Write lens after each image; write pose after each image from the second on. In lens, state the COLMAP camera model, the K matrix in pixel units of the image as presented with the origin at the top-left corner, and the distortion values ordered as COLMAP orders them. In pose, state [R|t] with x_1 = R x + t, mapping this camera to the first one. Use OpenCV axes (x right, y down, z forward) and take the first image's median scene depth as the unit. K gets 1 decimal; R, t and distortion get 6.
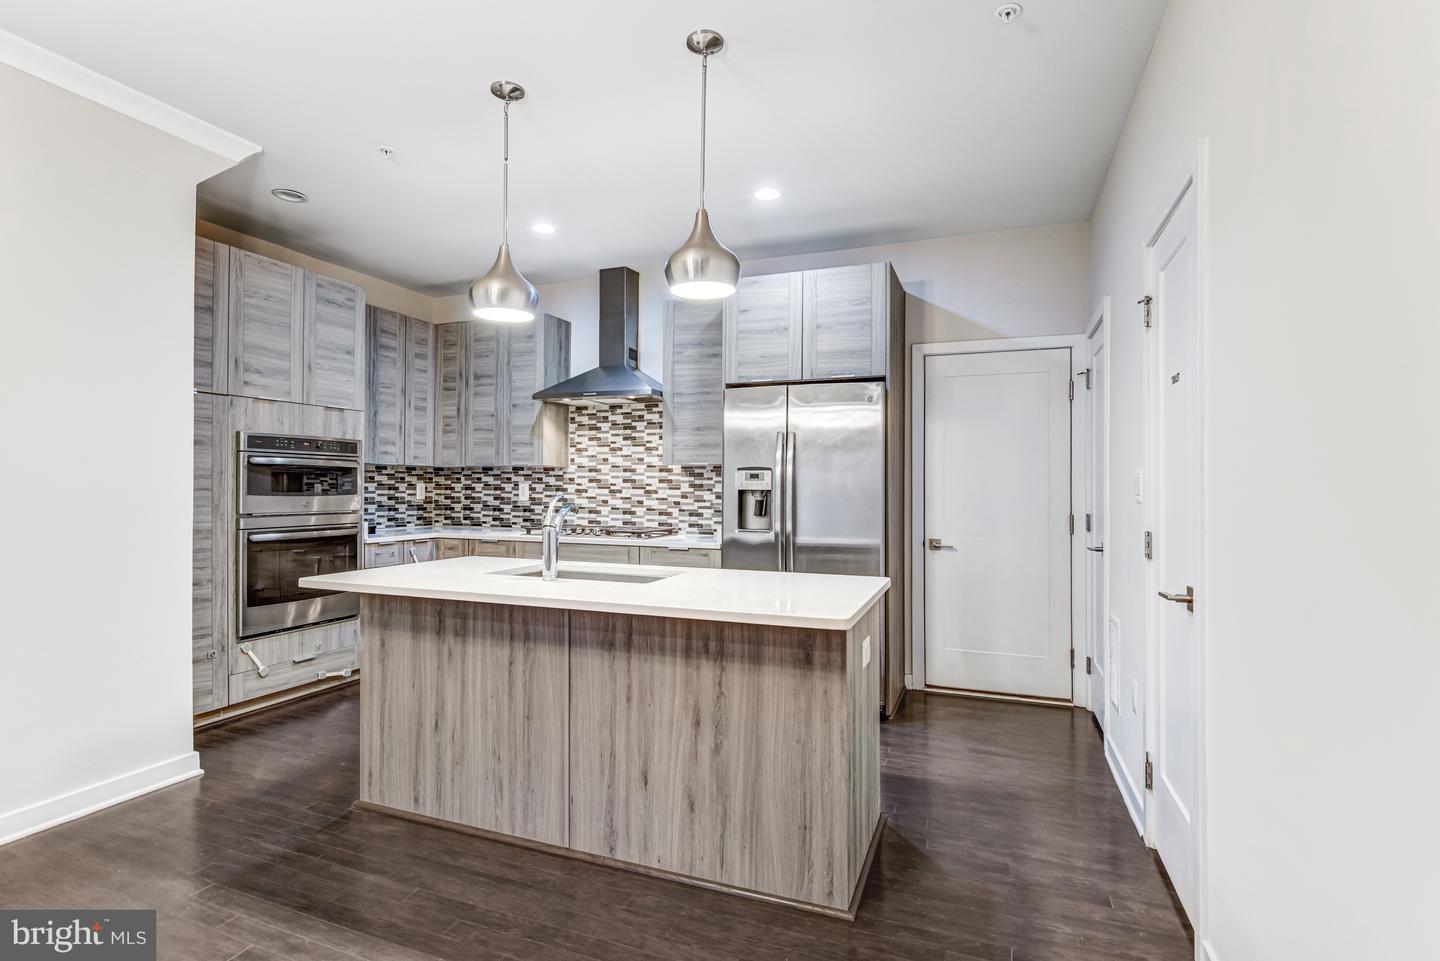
lens RADIAL K [[702.2, 0, 725.7], [0, 702.2, 487.1], [0, 0, 1]] dist [-0.015176, -0.001147]
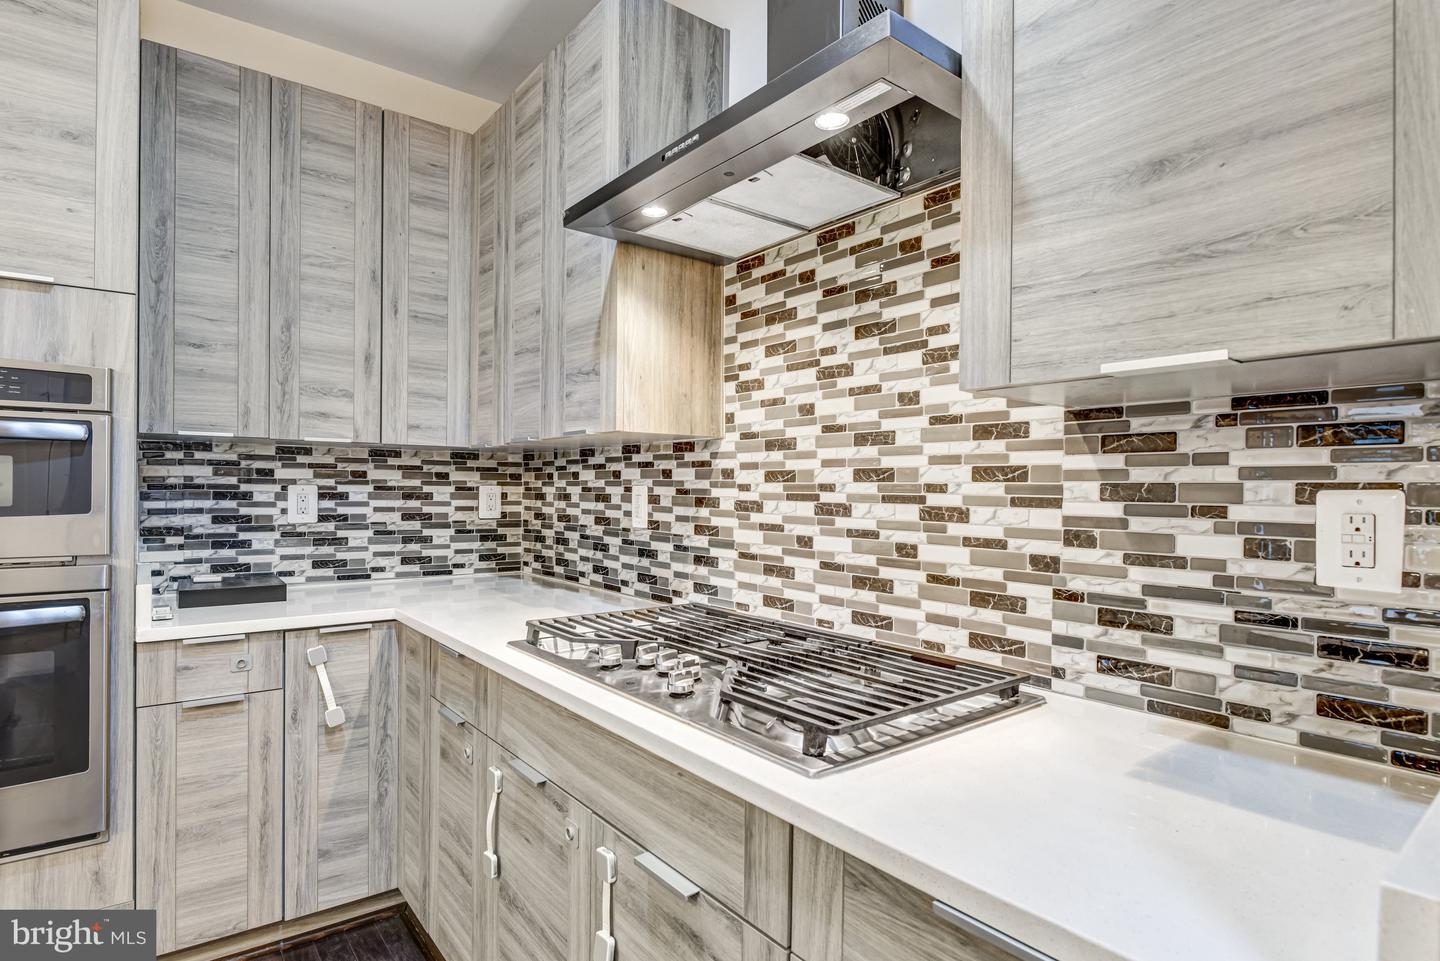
lens RADIAL K [[738.6, 0, 718.0], [0, 738.6, 494.4], [0, 0, 1]] dist [-0.014924, 0.000449]
pose [[0.856021, 0.003378, -0.516931, -0.035236], [-0.002554, 0.999994, 0.002305, -0.001166], [0.516935, -0.000653, 0.856024, 0.732166]]
